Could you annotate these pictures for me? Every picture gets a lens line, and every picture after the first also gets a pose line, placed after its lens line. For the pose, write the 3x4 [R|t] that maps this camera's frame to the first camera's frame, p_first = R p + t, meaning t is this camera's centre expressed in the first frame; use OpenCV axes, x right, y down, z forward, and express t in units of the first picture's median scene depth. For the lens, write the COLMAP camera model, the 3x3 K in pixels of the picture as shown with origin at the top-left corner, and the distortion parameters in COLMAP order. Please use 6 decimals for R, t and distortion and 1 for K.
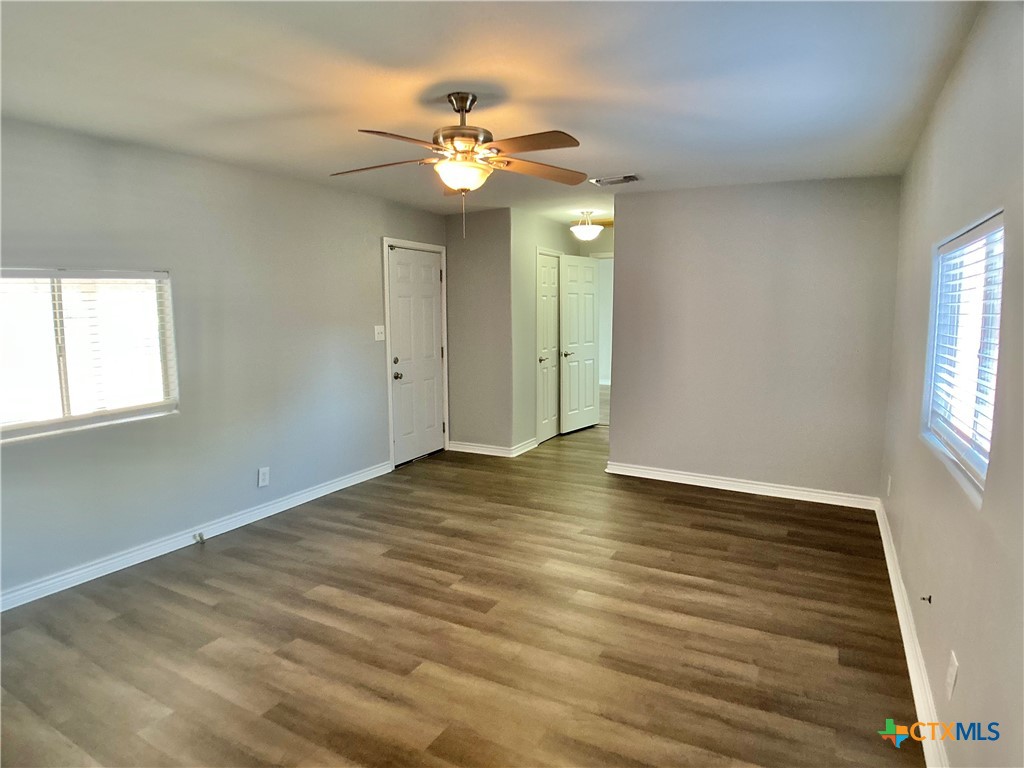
lens RADIAL K [[592.1, 0, 511.6], [0, 592.1, 381.8], [0, 0, 1]] dist [-0.066113, -0.009402]
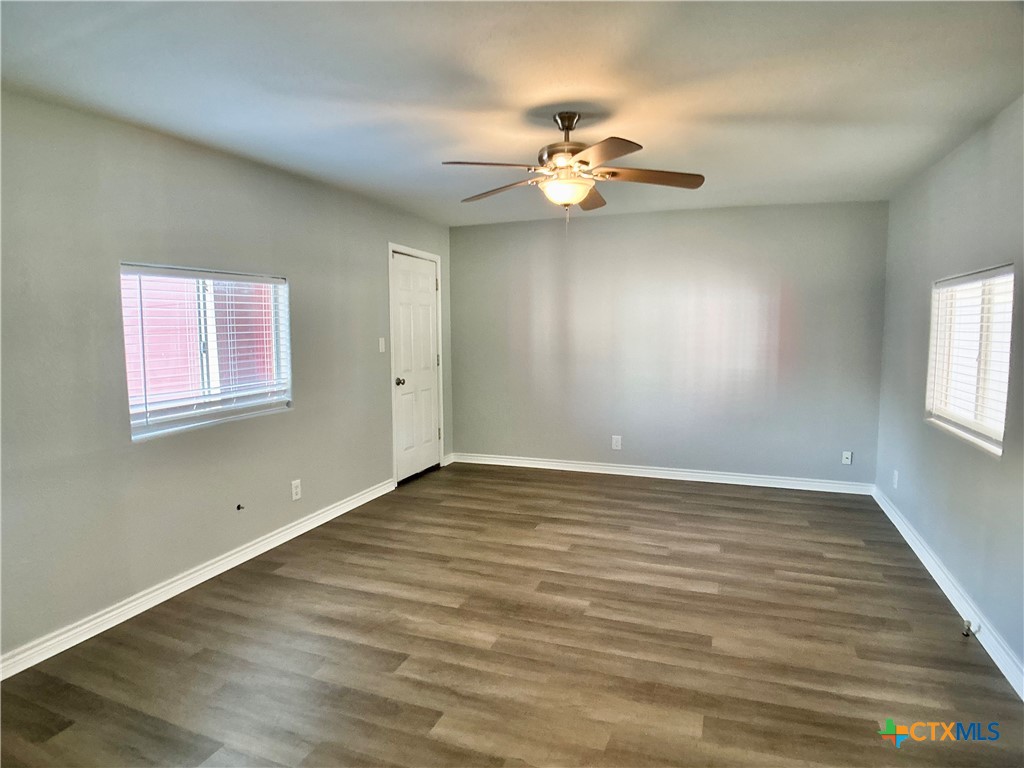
lens RADIAL K [[592.1, 0, 512.4], [0, 592.1, 385.8], [0, 0, 1]] dist [-0.066113, -0.009402]
pose [[-0.991035, 0.024606, -0.131315, 0.140381], [-0.005424, 0.974672, 0.223573, -0.215181], [0.133490, 0.222281, -0.965801, 1.826223]]
